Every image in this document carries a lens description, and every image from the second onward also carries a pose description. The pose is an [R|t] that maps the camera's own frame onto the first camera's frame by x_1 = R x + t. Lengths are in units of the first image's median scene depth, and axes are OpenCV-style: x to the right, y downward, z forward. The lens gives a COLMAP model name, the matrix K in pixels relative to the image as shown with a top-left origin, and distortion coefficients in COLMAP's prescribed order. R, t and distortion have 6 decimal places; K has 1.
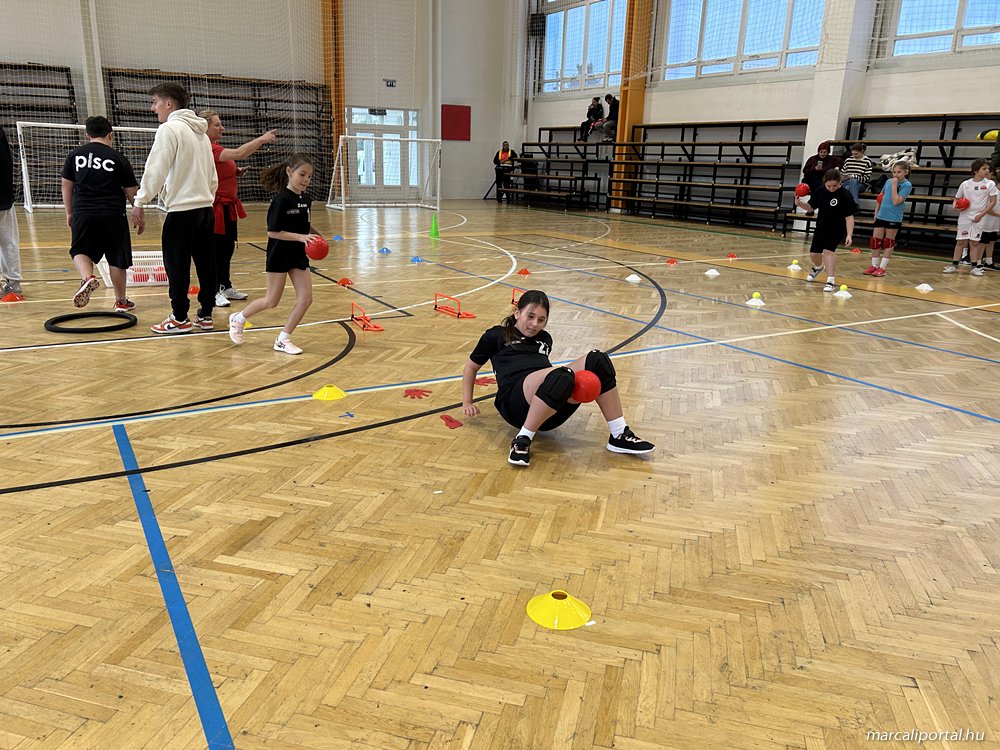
lens RADIAL K [[772.6, 0, 502.0], [0, 772.6, 351.4], [0, 0, 1]] dist [0.059780, -0.070141]
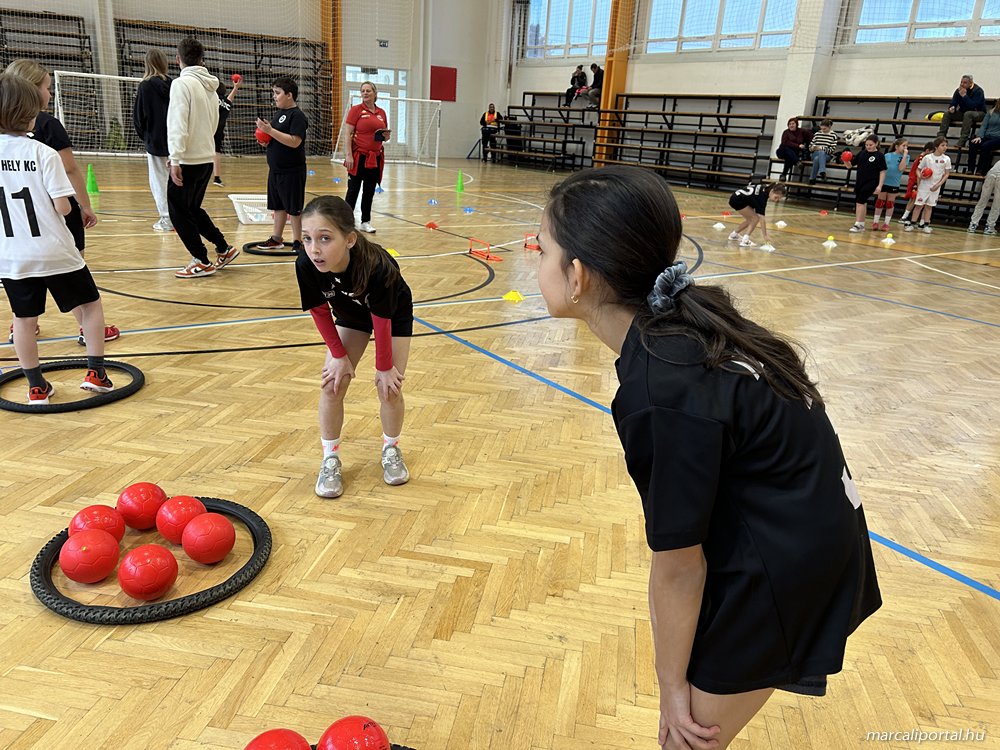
lens RADIAL K [[772.6, 0, 502.0], [0, 772.6, 351.4], [0, 0, 1]] dist [0.059780, -0.070141]
pose [[0.996417, 0.009353, 0.084052, -0.085170], [-0.013436, 0.998750, 0.048141, 0.020516], [-0.083497, -0.049097, 0.995298, -0.095323]]
